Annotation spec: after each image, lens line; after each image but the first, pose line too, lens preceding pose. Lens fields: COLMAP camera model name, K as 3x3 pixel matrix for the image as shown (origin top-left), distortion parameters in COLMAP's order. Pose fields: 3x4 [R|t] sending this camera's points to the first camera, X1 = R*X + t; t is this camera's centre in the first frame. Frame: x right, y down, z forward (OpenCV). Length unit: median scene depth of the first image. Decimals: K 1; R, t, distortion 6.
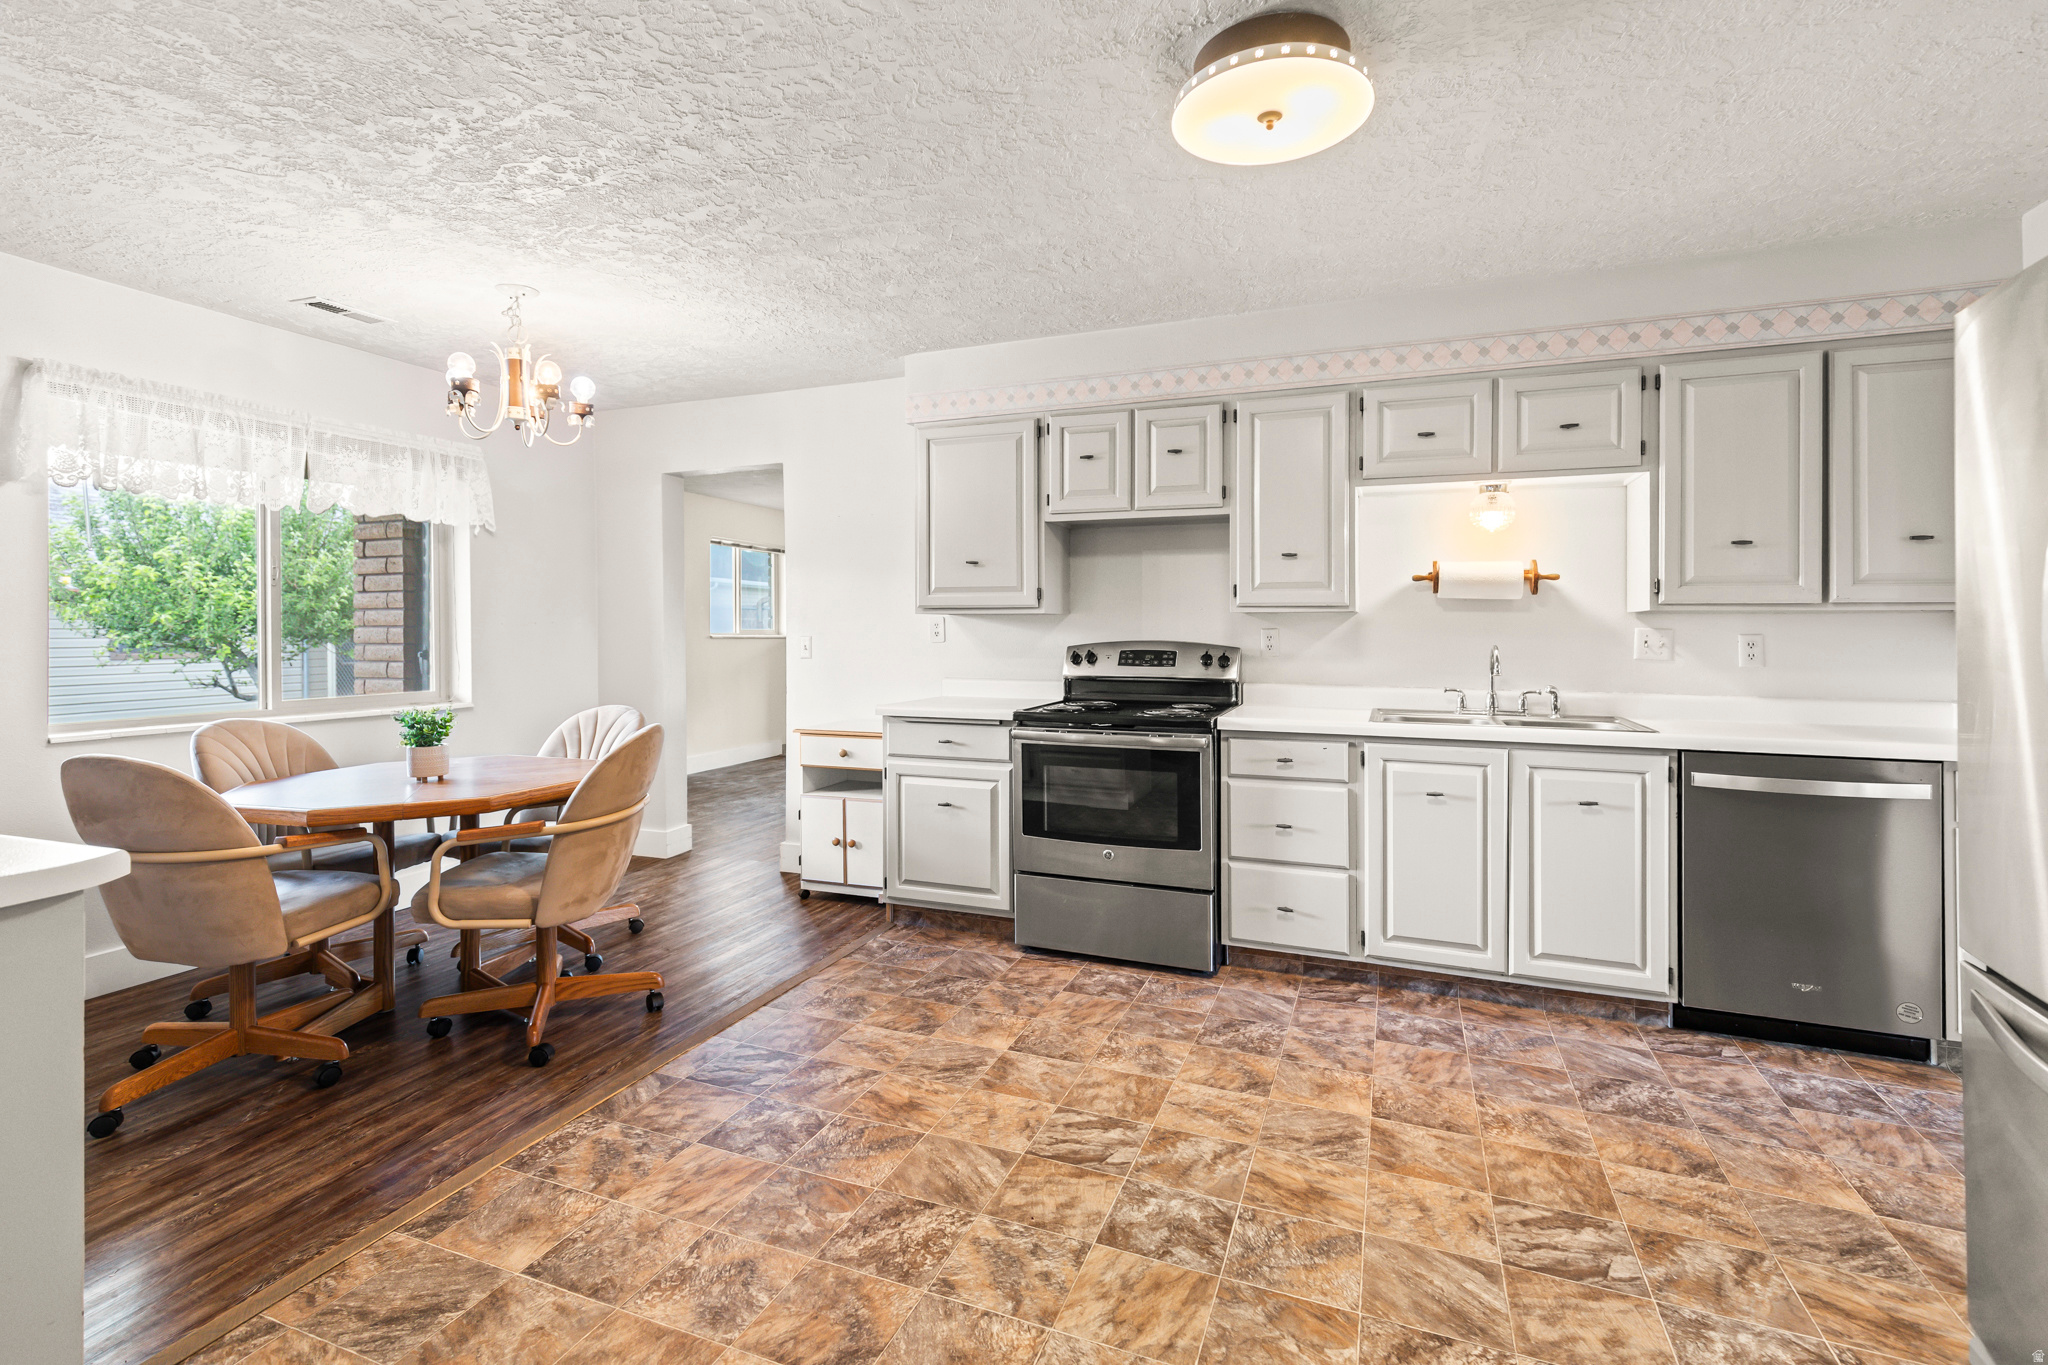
lens RADIAL K [[958.9, 0, 988.1], [0, 958.9, 599.9], [0, 0, 1]] dist [0.003959, -0.000540]
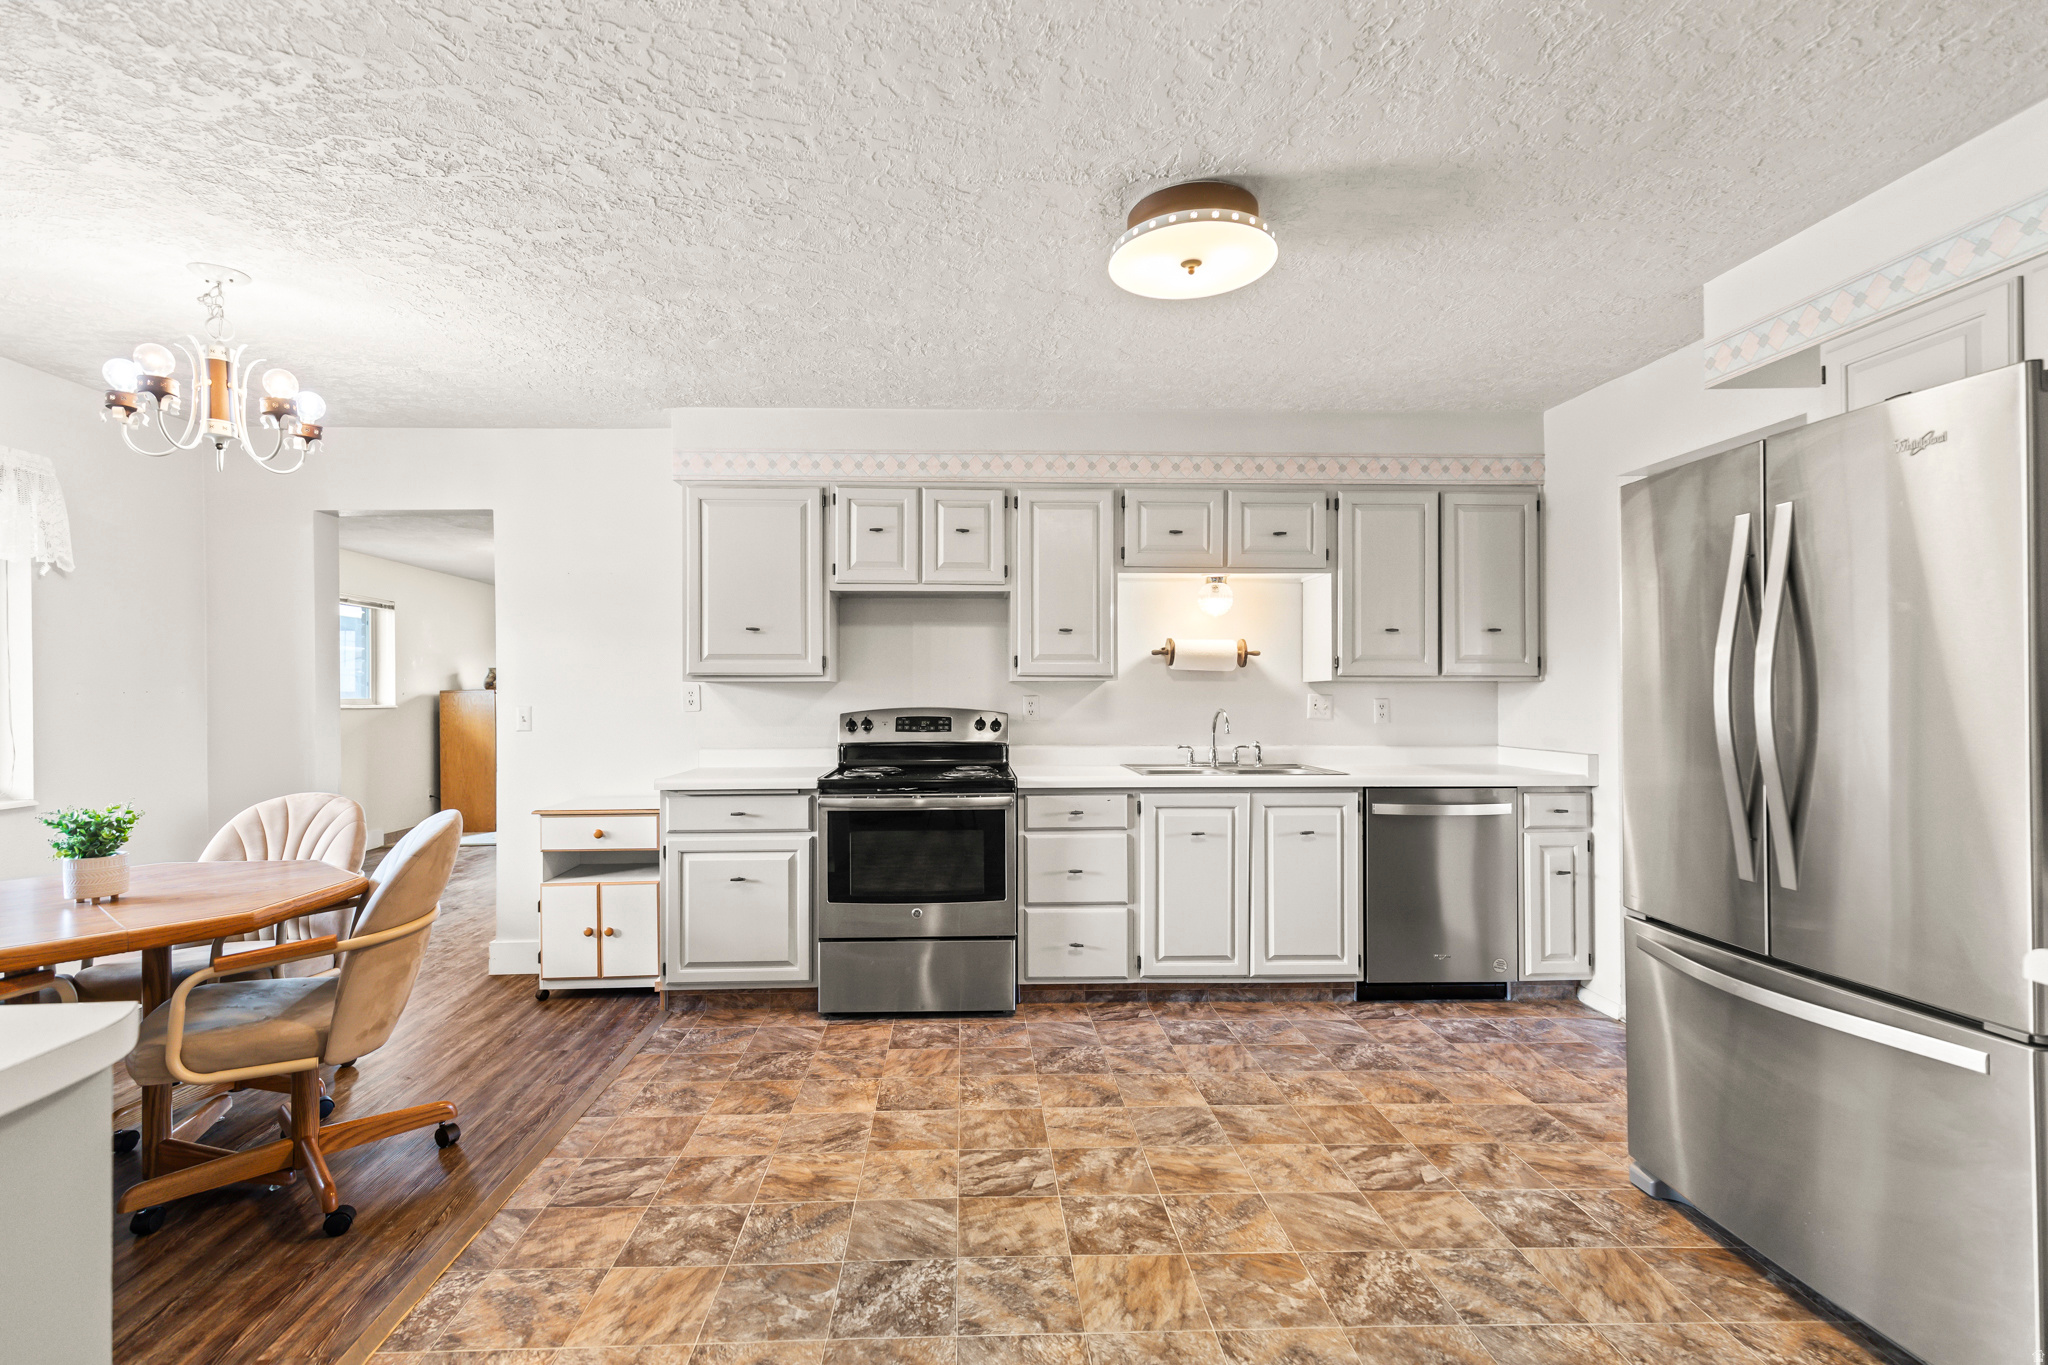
lens RADIAL K [[958.9, 0, 974.1], [0, 958.9, 659.6], [0, 0, 1]] dist [0.003959, -0.000540]
pose [[0.911079, 0.011157, 0.412080, -0.295524], [-0.008453, 0.999929, -0.008383, -0.002689], [-0.412145, 0.004154, 0.911109, 0.025169]]
